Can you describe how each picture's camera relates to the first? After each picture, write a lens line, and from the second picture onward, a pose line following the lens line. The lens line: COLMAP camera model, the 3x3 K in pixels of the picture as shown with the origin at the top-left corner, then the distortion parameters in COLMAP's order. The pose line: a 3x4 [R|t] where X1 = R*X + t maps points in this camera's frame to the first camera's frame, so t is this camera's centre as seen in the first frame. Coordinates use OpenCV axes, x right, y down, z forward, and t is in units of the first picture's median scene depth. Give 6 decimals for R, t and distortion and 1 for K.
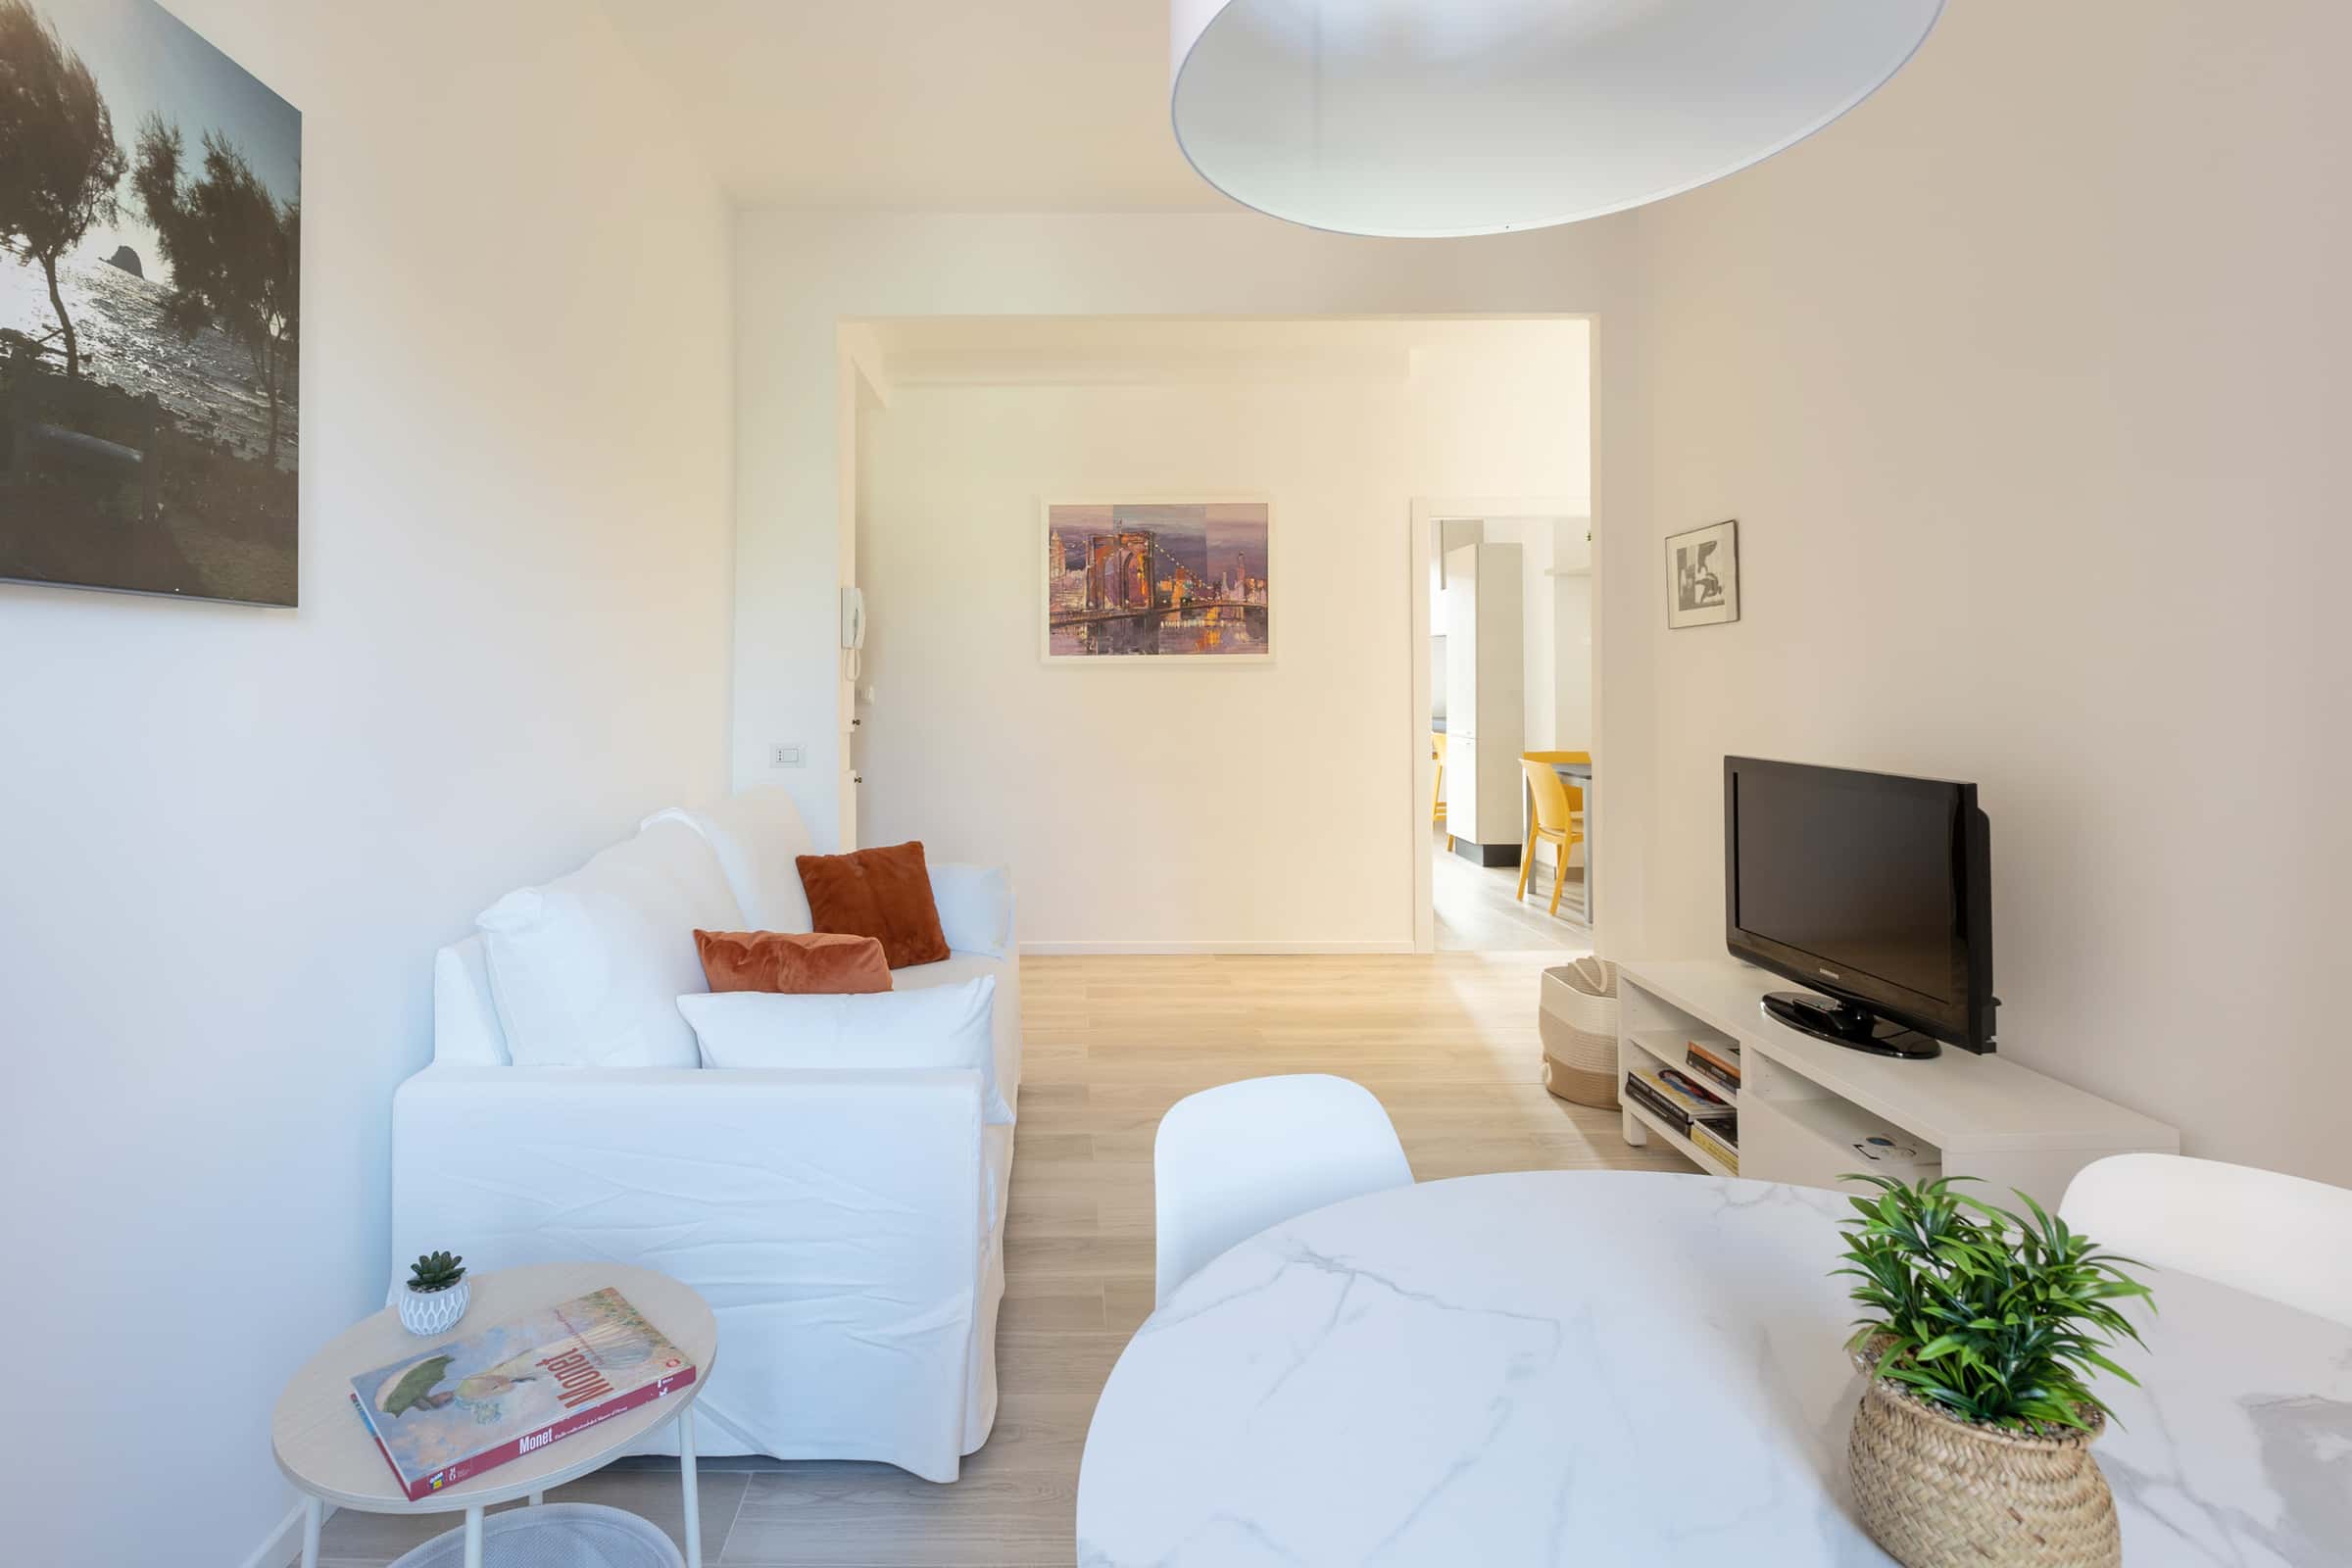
lens RADIAL K [[1084.6, 0, 1021.1], [0, 1084.6, 671.7], [0, 0, 1]] dist [-0.002874, 0.000322]
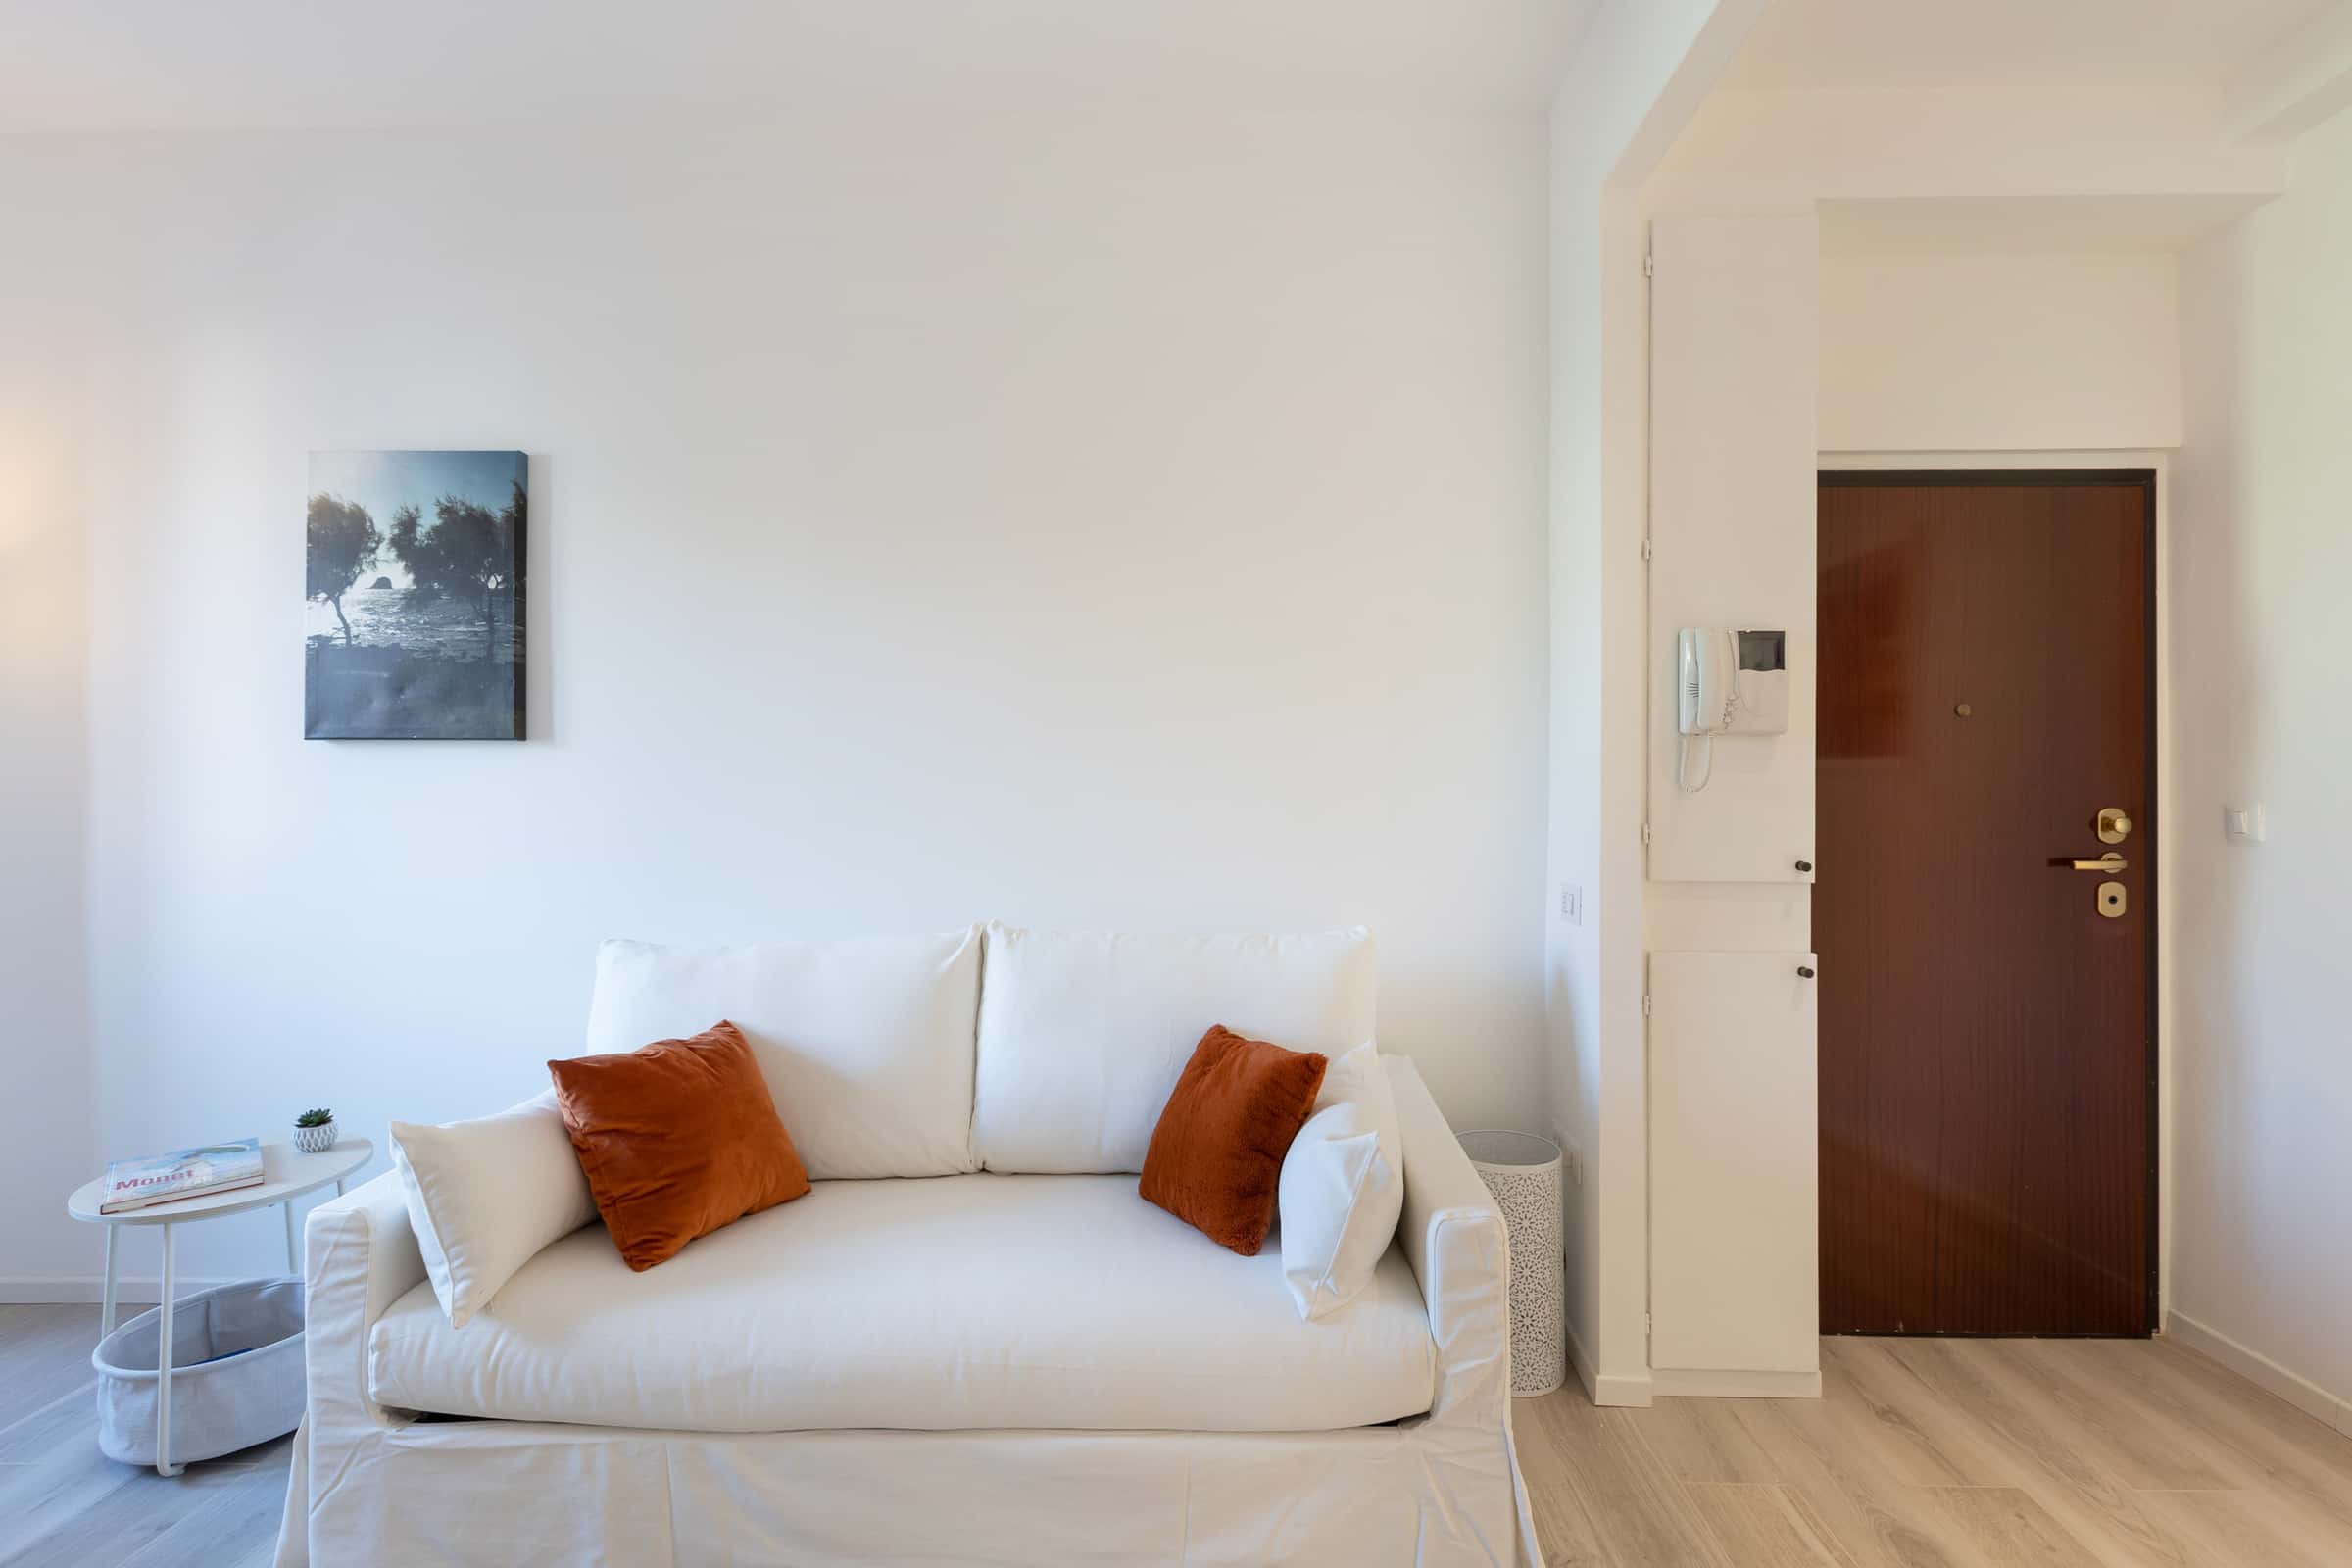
lens RADIAL K [[1014.9, 0, 1162.8], [0, 1014.9, 785.6], [0, 0, 1]] dist [0.000632, -0.000921]
pose [[0.067797, 0.004118, -0.997691, 0.498105], [0.002112, 0.999989, 0.004271, 0.003910], [0.997697, -0.002396, 0.067788, 0.943940]]
